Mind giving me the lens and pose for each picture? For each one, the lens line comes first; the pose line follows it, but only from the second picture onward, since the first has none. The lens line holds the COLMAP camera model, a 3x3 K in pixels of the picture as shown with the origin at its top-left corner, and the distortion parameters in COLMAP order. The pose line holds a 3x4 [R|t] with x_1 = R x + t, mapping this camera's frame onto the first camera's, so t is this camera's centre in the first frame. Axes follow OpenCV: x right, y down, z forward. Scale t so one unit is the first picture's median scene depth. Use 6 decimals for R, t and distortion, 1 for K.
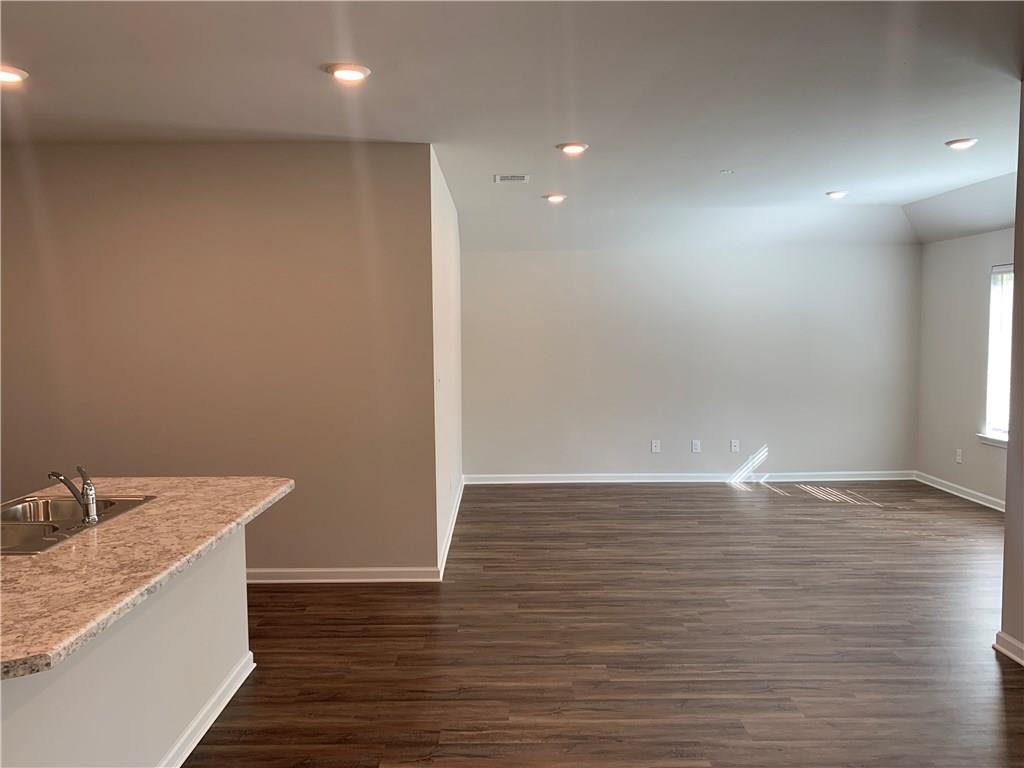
lens RADIAL K [[774.8, 0, 498.4], [0, 774.8, 375.6], [0, 0, 1]] dist [0.055383, -0.099725]
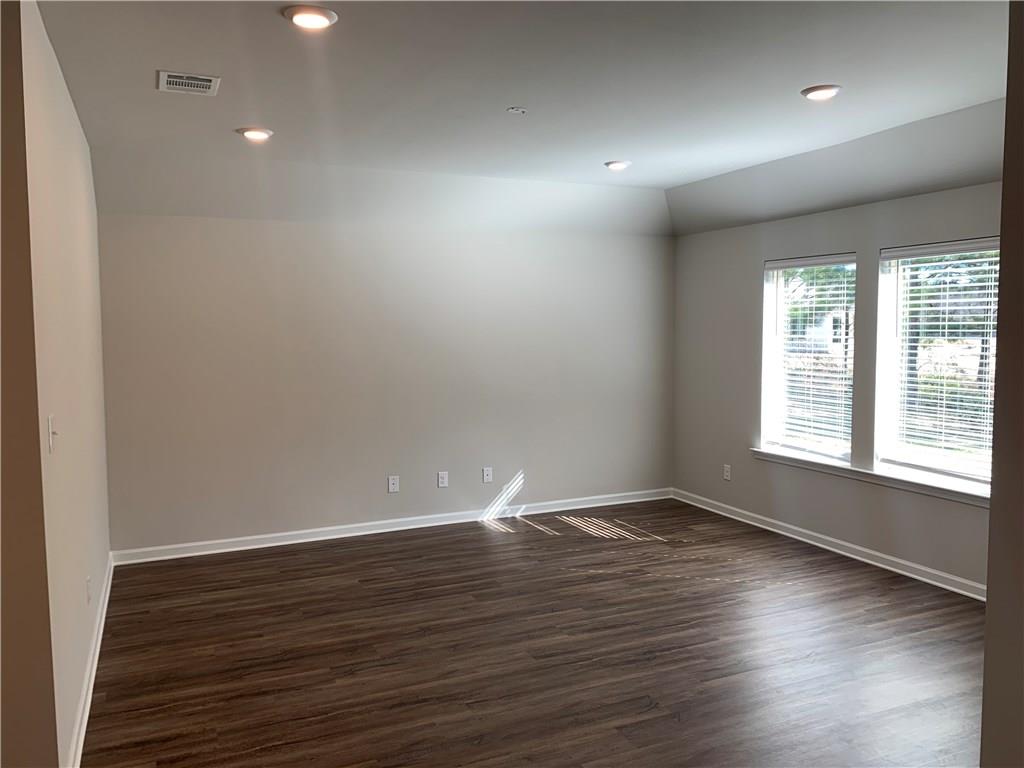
lens RADIAL K [[774.8, 0, 498.4], [0, 774.8, 375.6], [0, 0, 1]] dist [0.055383, -0.099725]
pose [[0.913725, -0.023640, 0.405645, -0.012347], [0.022355, 0.999719, 0.007908, -0.022600], [-0.405718, 0.001843, 0.913997, 0.304977]]
